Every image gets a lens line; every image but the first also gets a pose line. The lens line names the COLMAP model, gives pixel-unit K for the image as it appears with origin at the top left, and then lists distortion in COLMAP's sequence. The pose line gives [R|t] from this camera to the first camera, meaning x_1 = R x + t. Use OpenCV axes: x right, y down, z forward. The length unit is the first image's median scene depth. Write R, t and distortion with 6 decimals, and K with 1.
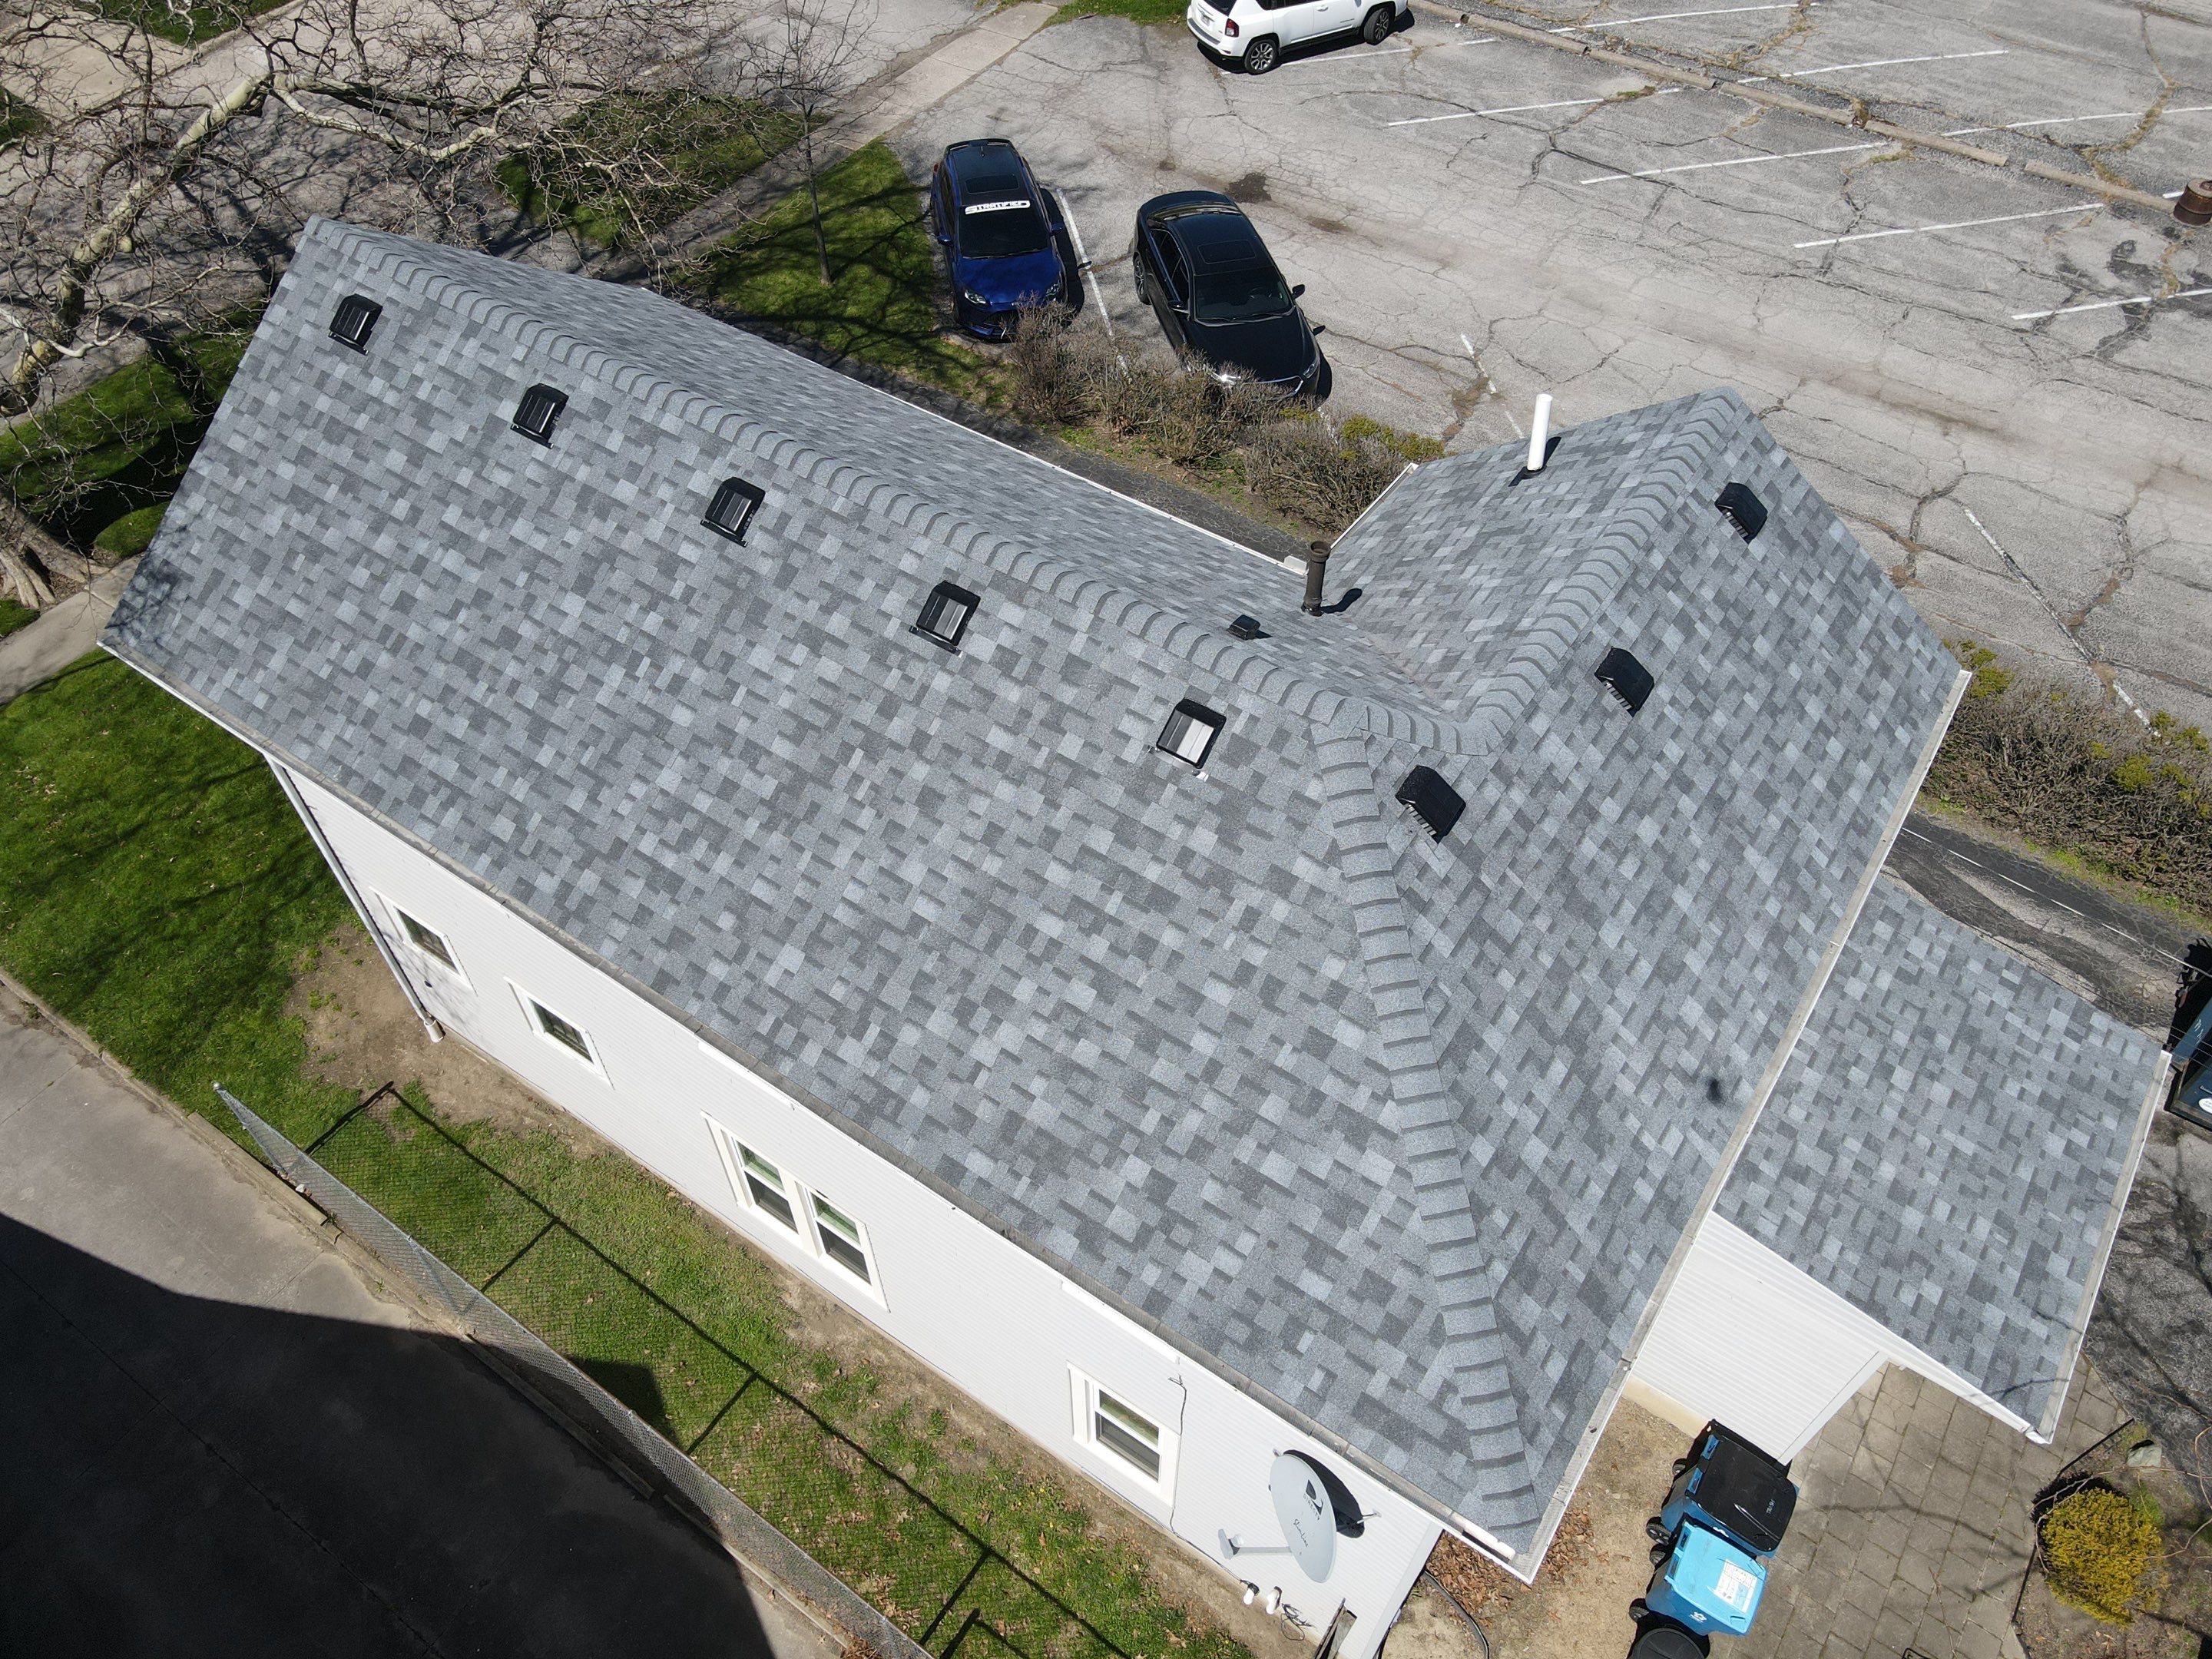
lens RADIAL K [[1607.4, 0, 1095.6], [0, 1607.4, 834.8], [0, 0, 1]] dist [0.039325, -0.013914]
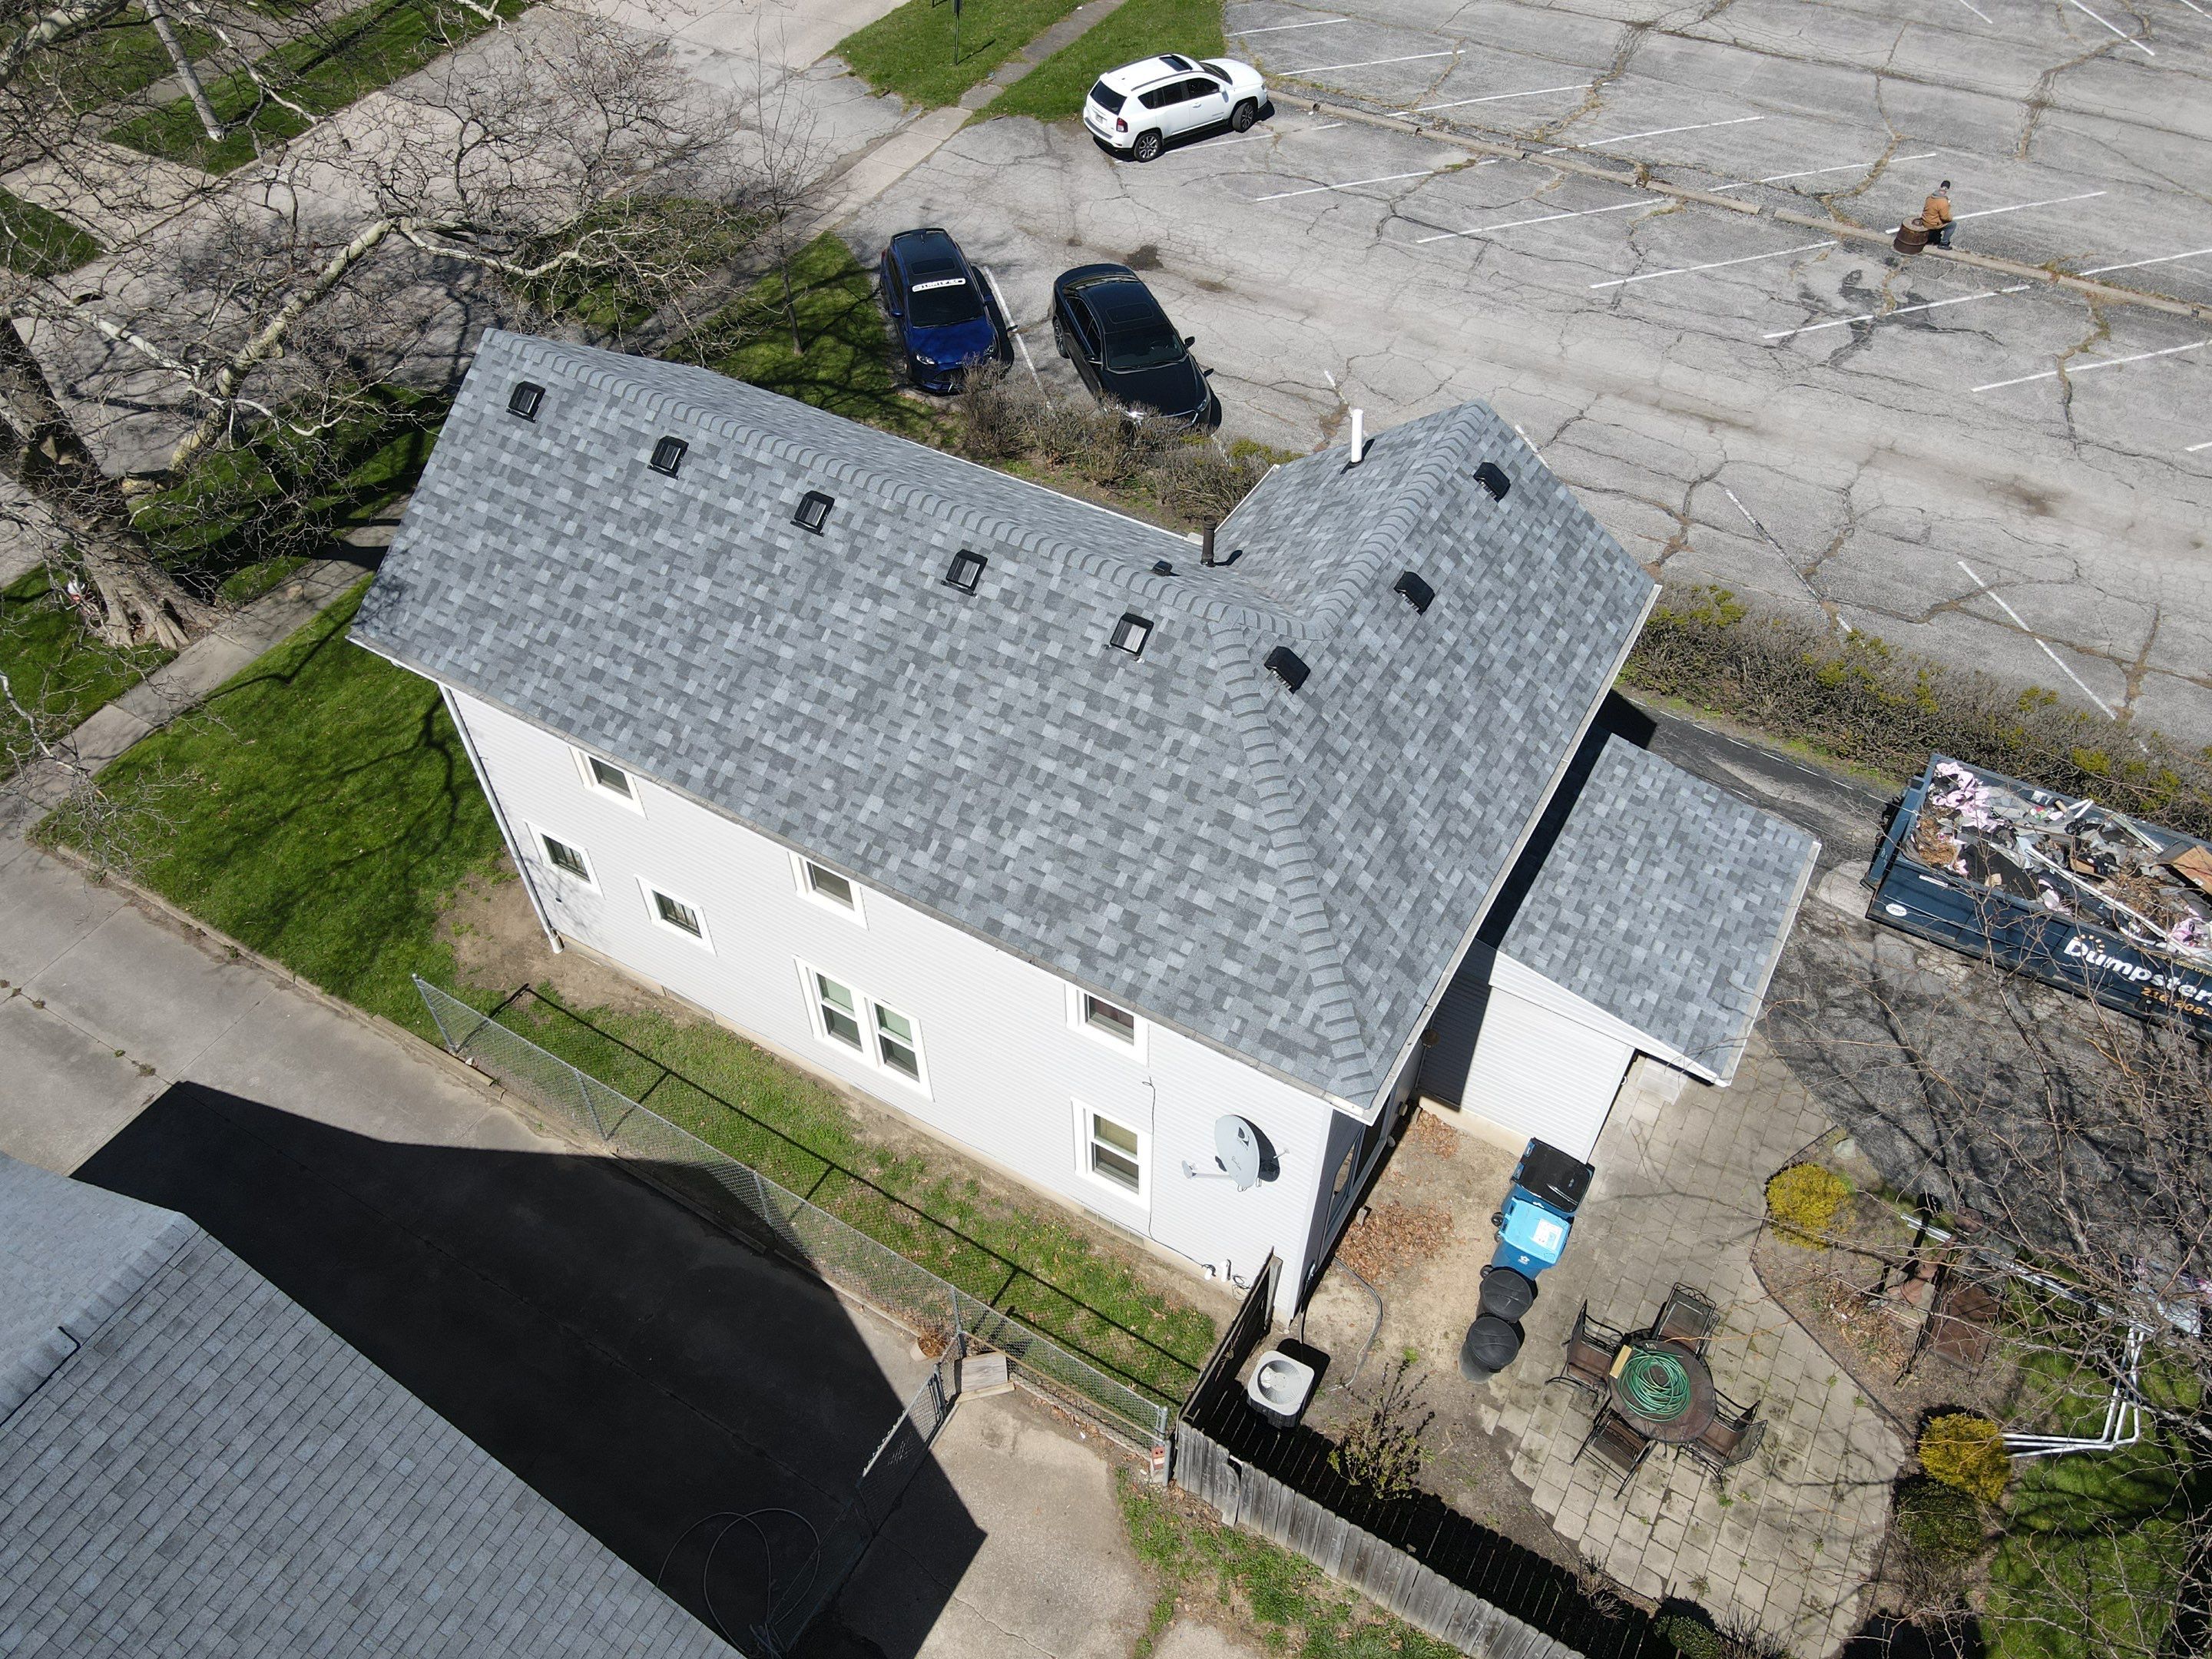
lens RADIAL K [[1607.4, 0, 1092.6], [0, 1607.4, 828.9], [0, 0, 1]] dist [0.039325, -0.013914]
pose [[0.997385, -0.059568, 0.040935, -0.036719], [0.060831, 0.997687, -0.030328, 0.116927], [-0.039034, 0.032739, 0.998701, -0.374564]]
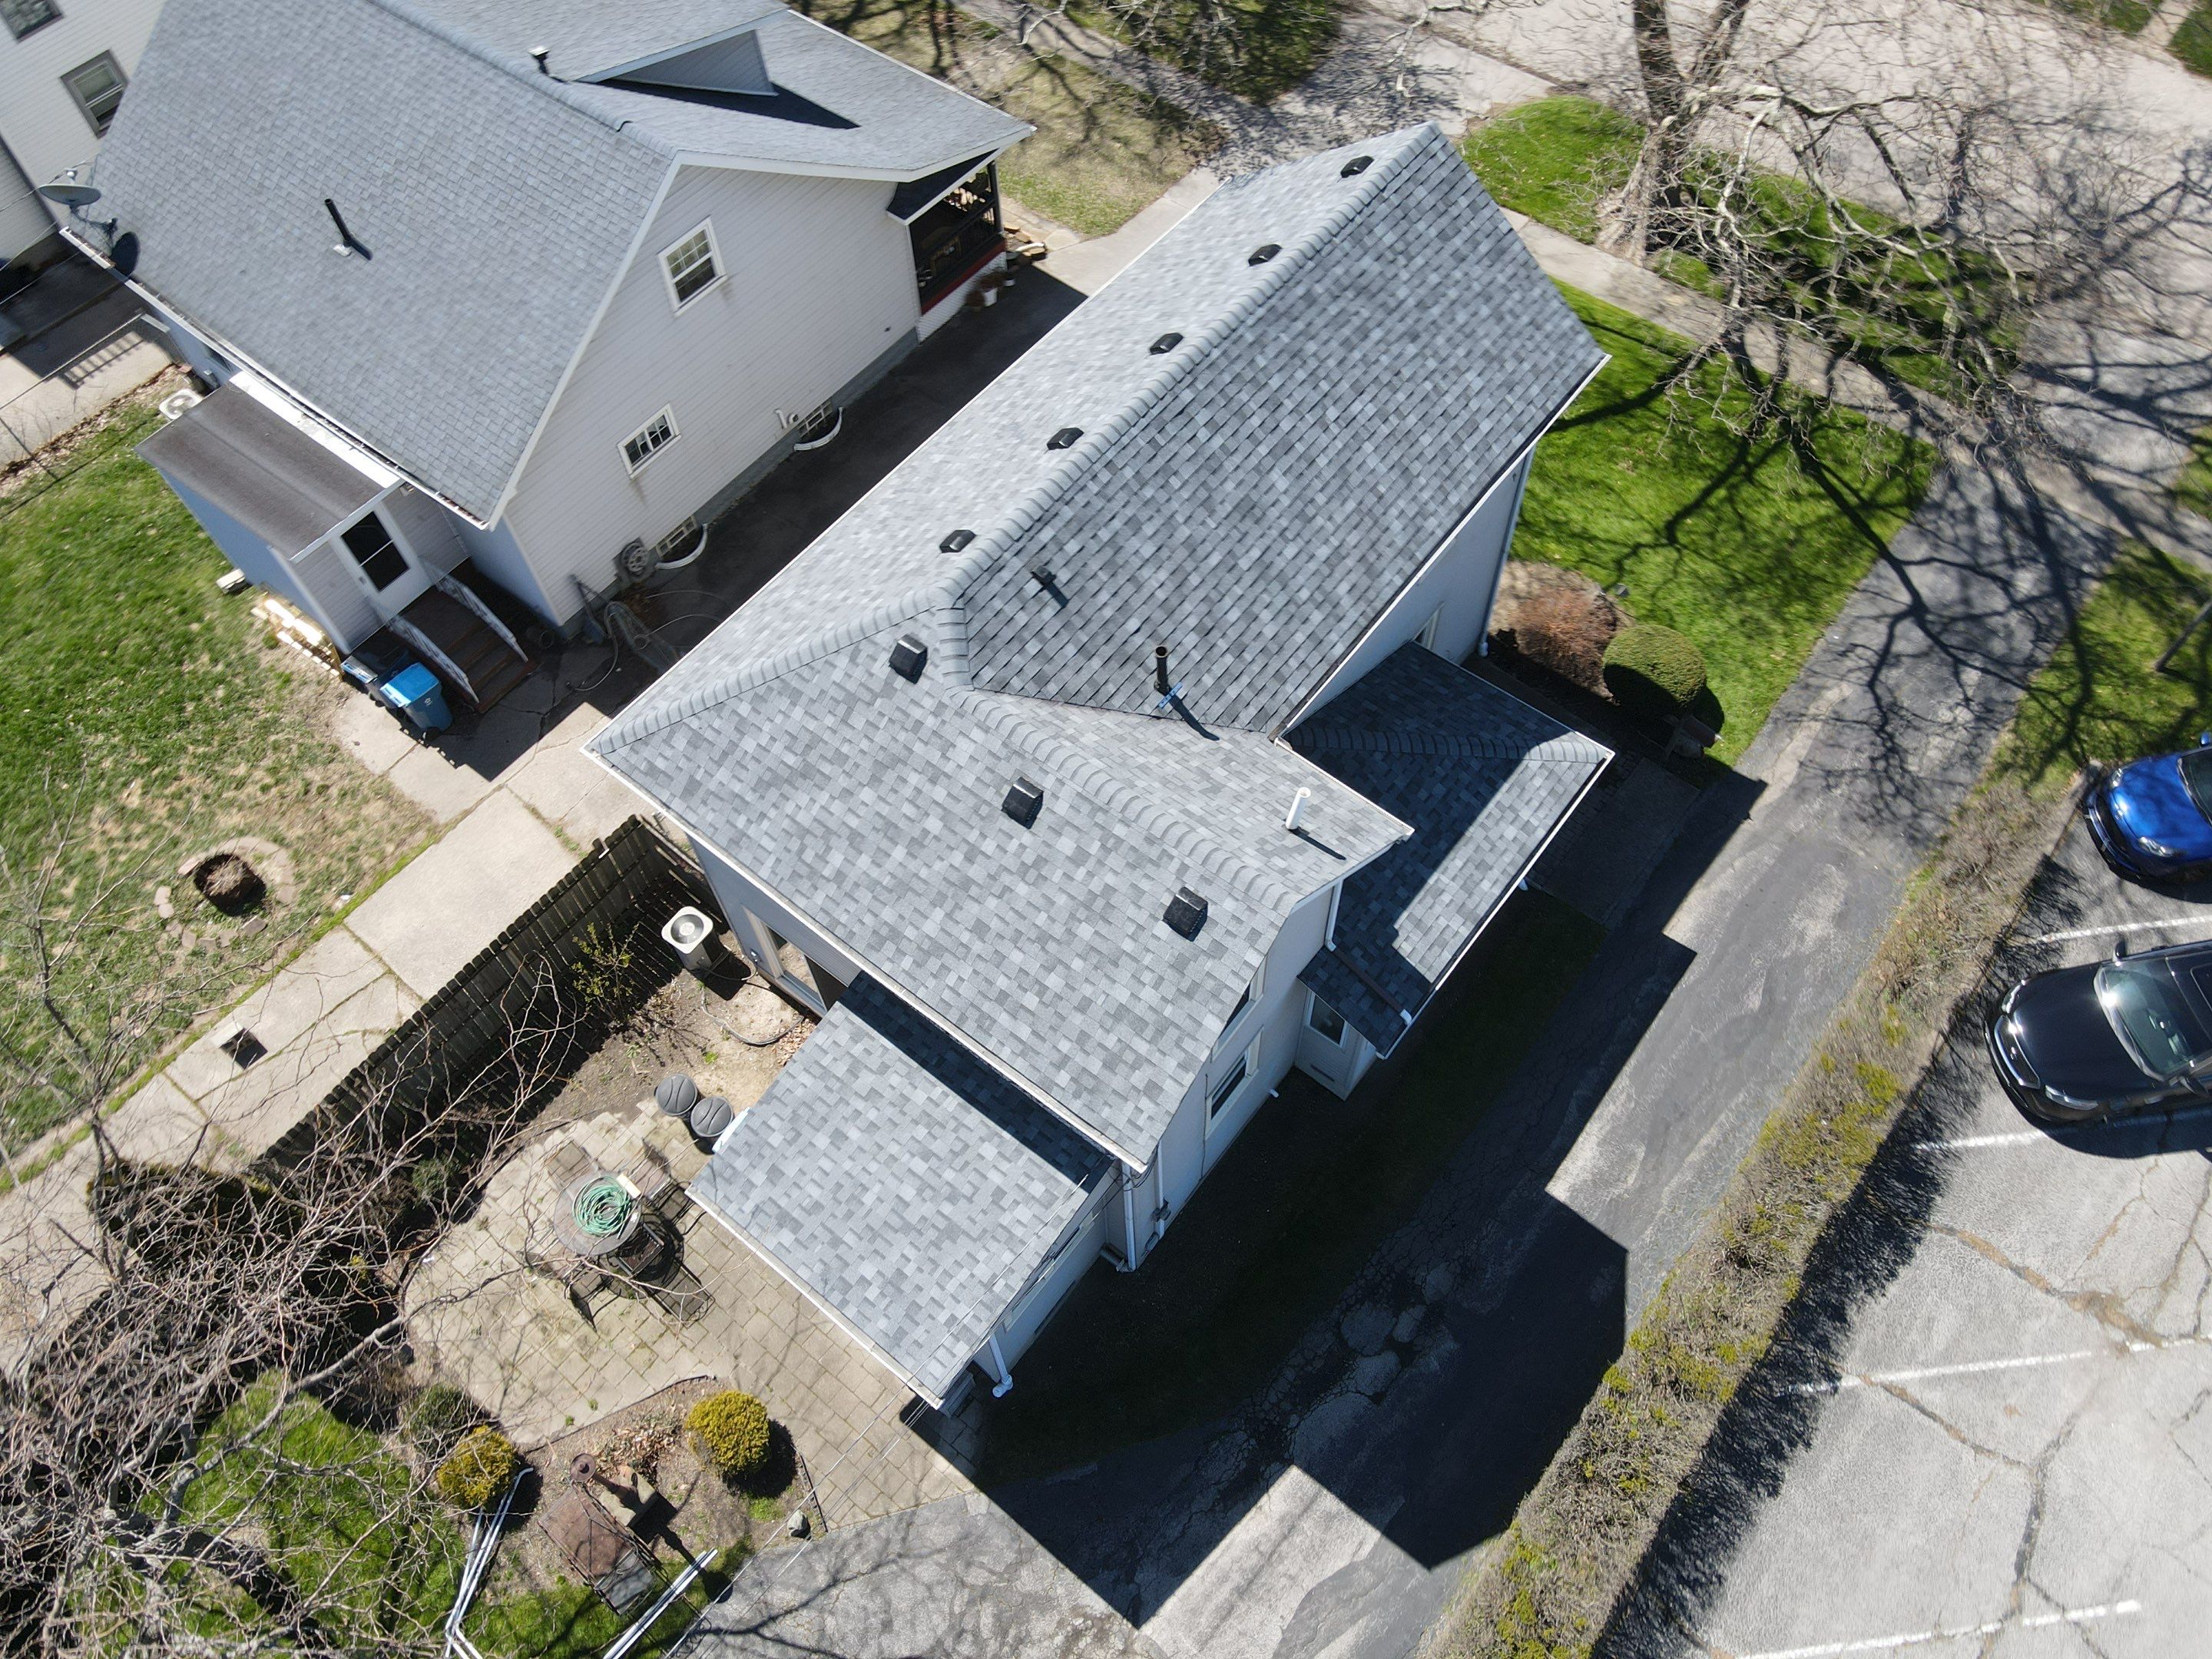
lens RADIAL K [[1607.4, 0, 1103.4], [0, 1607.4, 832.0], [0, 0, 1]] dist [0.039325, -0.013914]
pose [[-0.067802, 0.856577, -0.511546, 0.849534], [-0.756647, 0.290047, 0.585968, -0.780362], [0.650299, 0.426789, 0.628460, 0.088825]]
